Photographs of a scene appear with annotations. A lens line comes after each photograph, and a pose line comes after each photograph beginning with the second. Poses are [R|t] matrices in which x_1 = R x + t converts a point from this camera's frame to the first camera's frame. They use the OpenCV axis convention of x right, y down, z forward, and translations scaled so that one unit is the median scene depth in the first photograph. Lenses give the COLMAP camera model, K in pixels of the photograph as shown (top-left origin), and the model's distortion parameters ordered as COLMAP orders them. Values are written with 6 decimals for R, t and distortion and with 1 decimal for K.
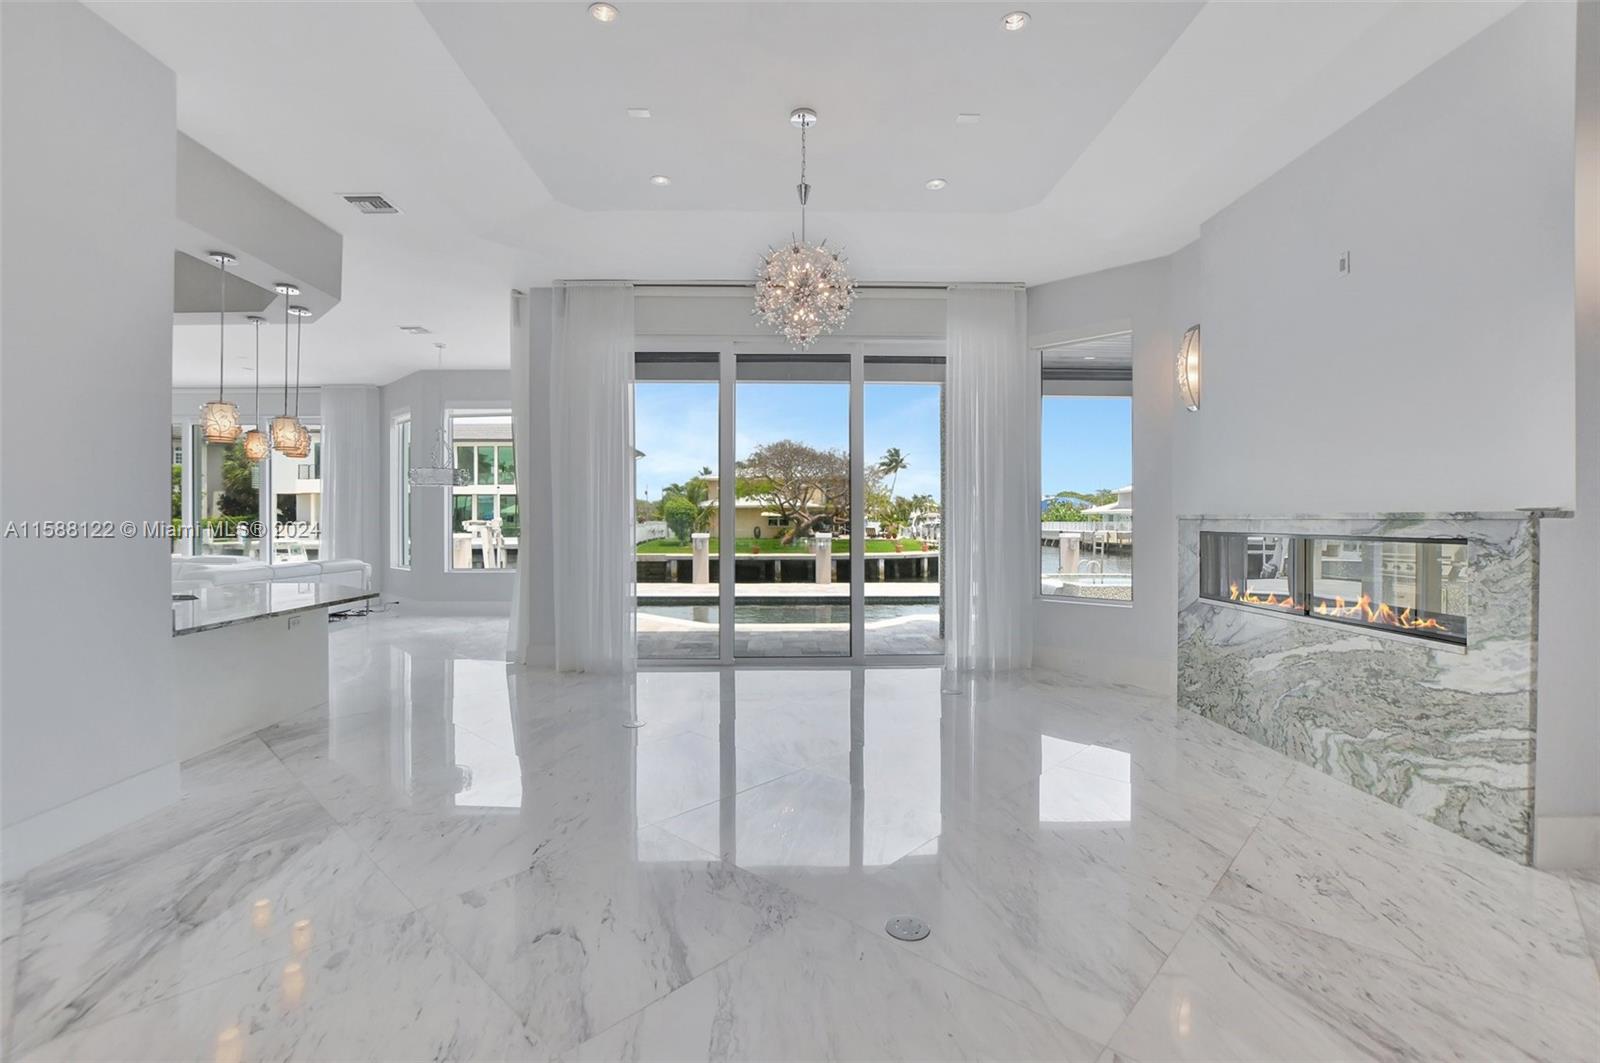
lens RADIAL K [[697.4, 0, 783.9], [0, 697.4, 527.6], [0, 0, 1]] dist [-0.033164, 0.004856]
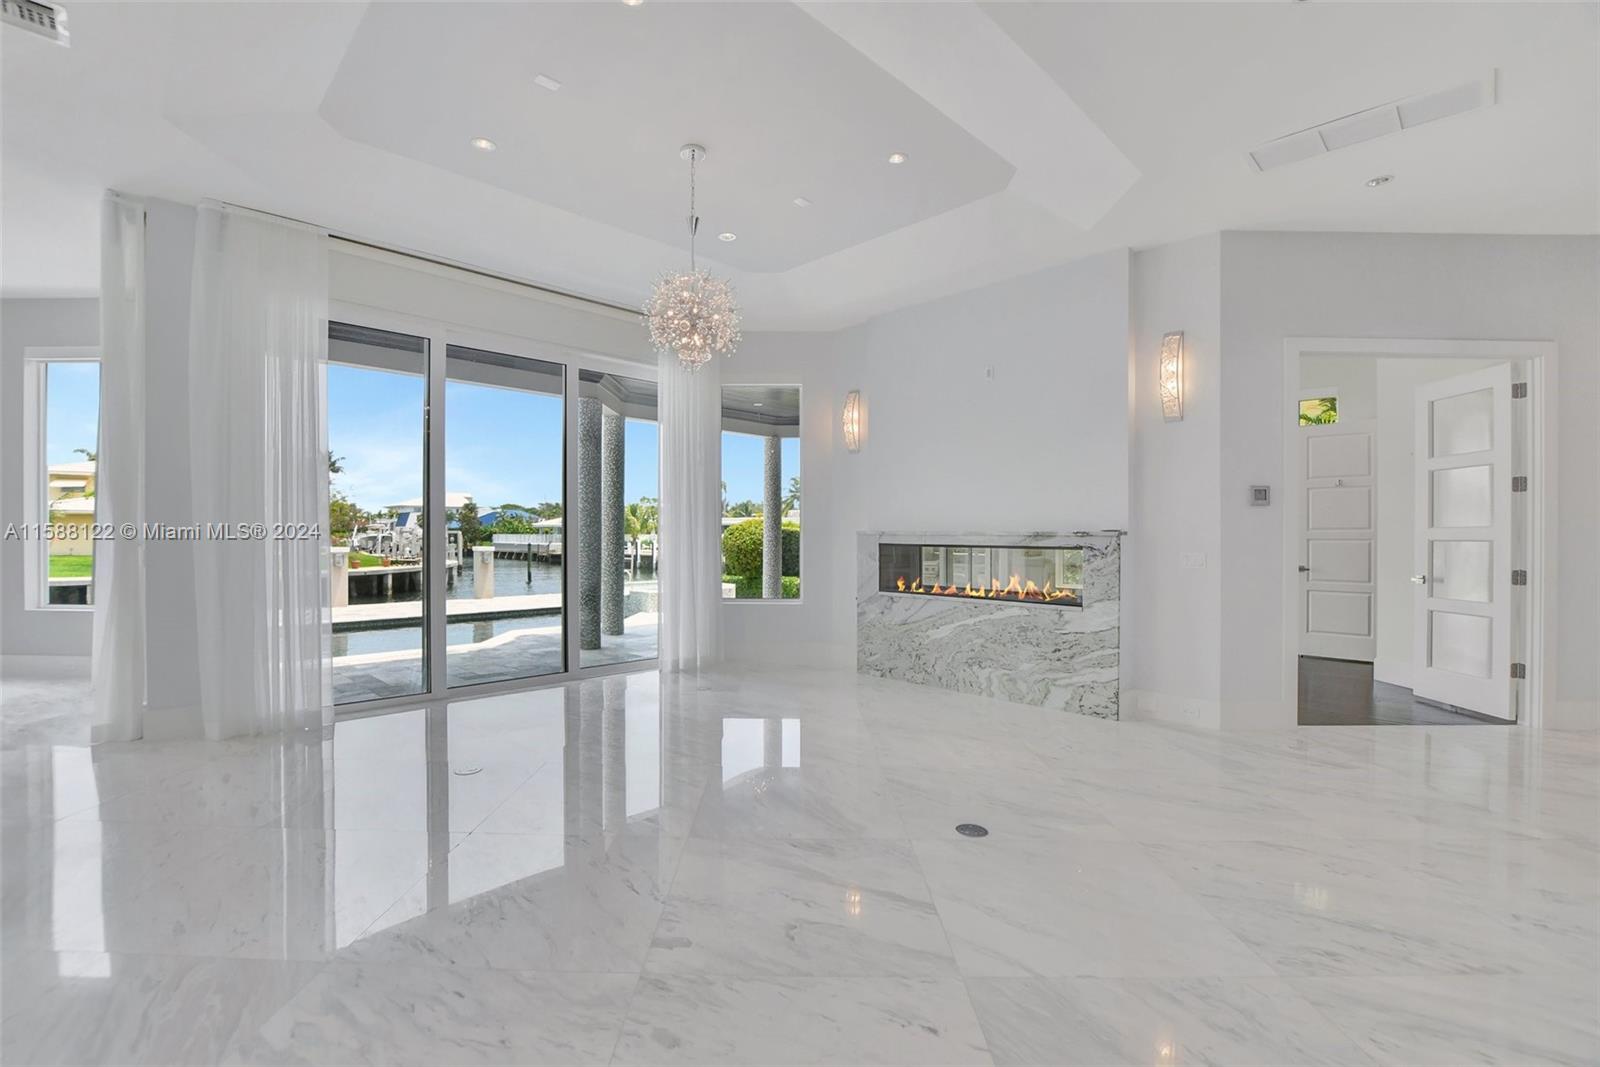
lens RADIAL K [[709.7, 0, 736.5], [0, 709.7, 542.3], [0, 0, 1]] dist [-0.037076, 0.000052]
pose [[0.754609, -0.005486, 0.656152, -0.395109], [0.003329, 0.999984, 0.004532, -0.002832], [-0.656166, -0.001236, 0.754615, 0.088614]]
